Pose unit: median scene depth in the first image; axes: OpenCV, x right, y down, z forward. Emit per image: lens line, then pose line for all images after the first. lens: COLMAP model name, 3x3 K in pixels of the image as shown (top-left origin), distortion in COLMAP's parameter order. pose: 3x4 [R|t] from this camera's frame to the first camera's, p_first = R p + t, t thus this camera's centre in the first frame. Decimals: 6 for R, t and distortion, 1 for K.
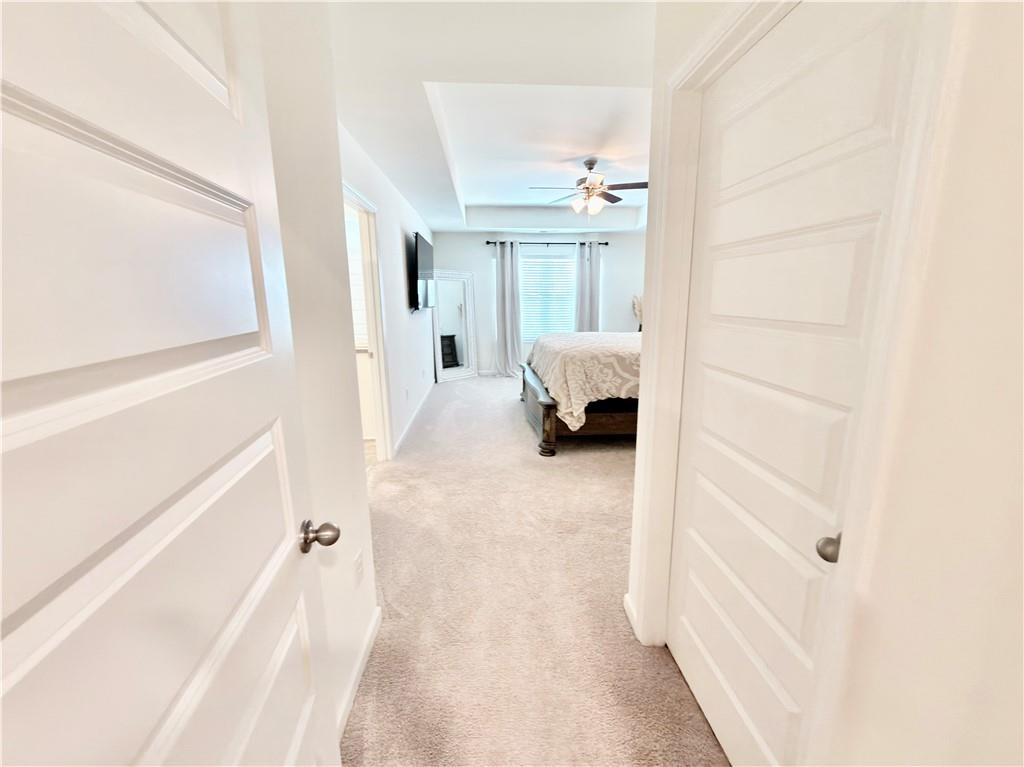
lens RADIAL K [[448.7, 0, 512.0], [0, 448.7, 383.5], [0, 0, 1]] dist [-0.000696, -0.000027]
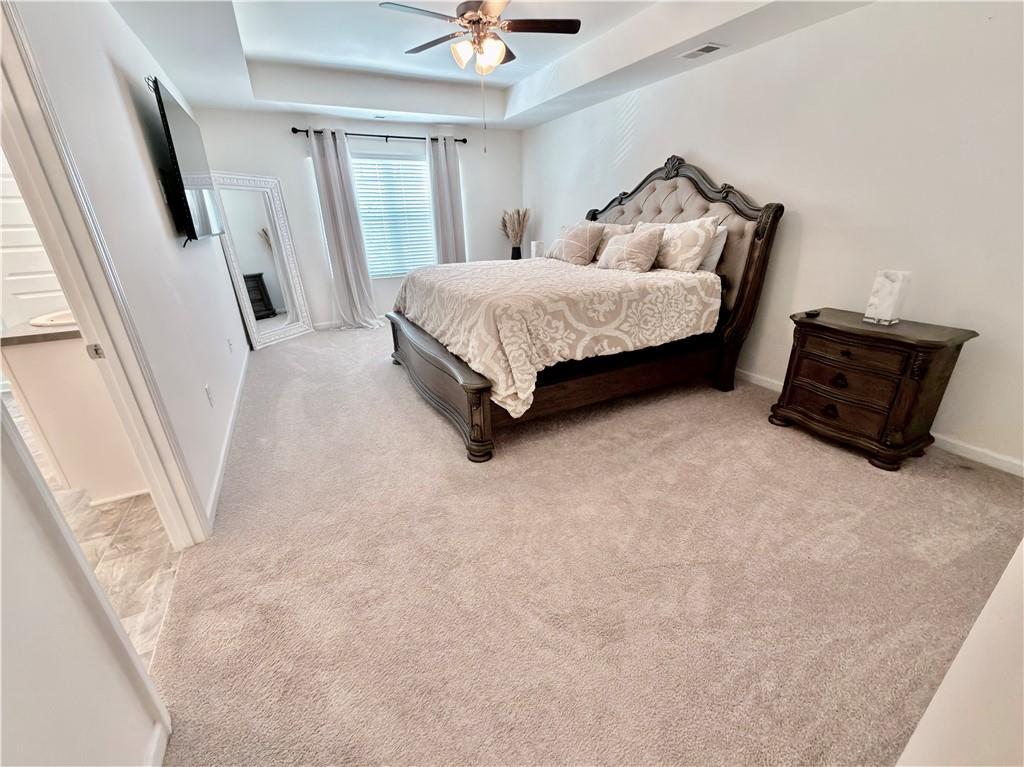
lens RADIAL K [[426.7, 0, 514.6], [0, 426.7, 383.0], [0, 0, 1]] dist [0.001836, 0.000328]
pose [[0.913551, -0.165060, 0.371725, -0.094126], [0.097190, 0.976065, 0.194555, -0.069645], [-0.394941, -0.141608, 0.907727, 0.426643]]
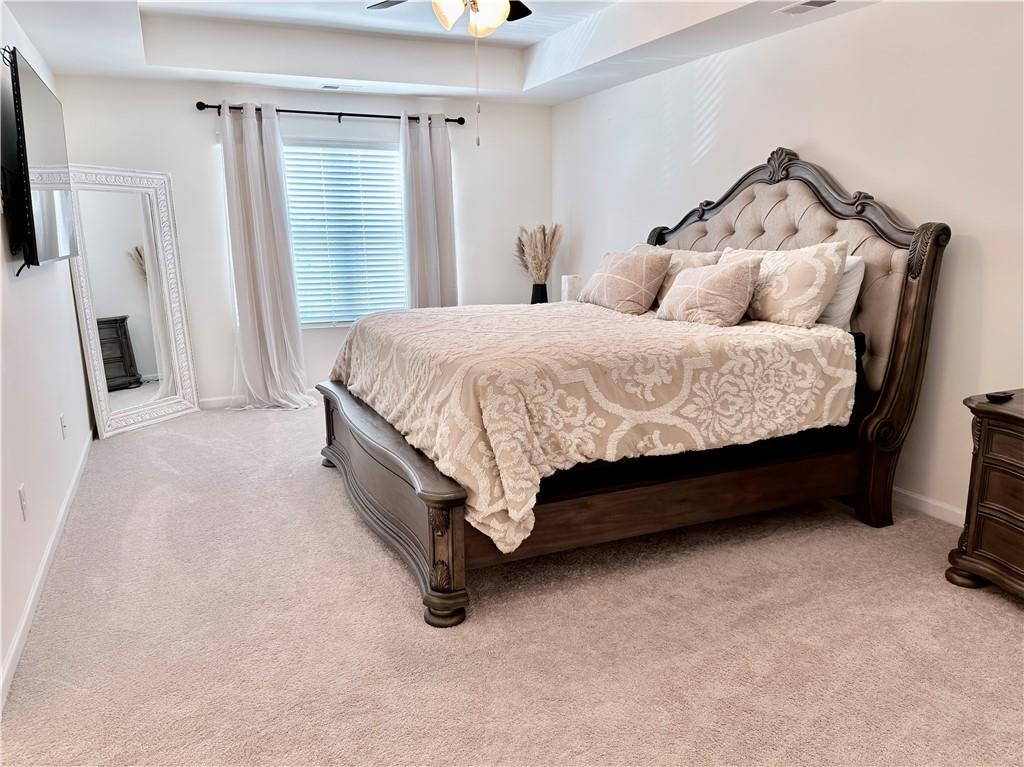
lens RADIAL K [[757.9, 0, 518.1], [0, 757.9, 387.5], [0, 0, 1]] dist [0.125104, -0.218018]
pose [[0.934061, -0.079134, 0.348236, -0.085357], [0.076091, 0.996849, 0.022429, -0.060486], [-0.348914, 0.005547, 0.937138, 0.337603]]
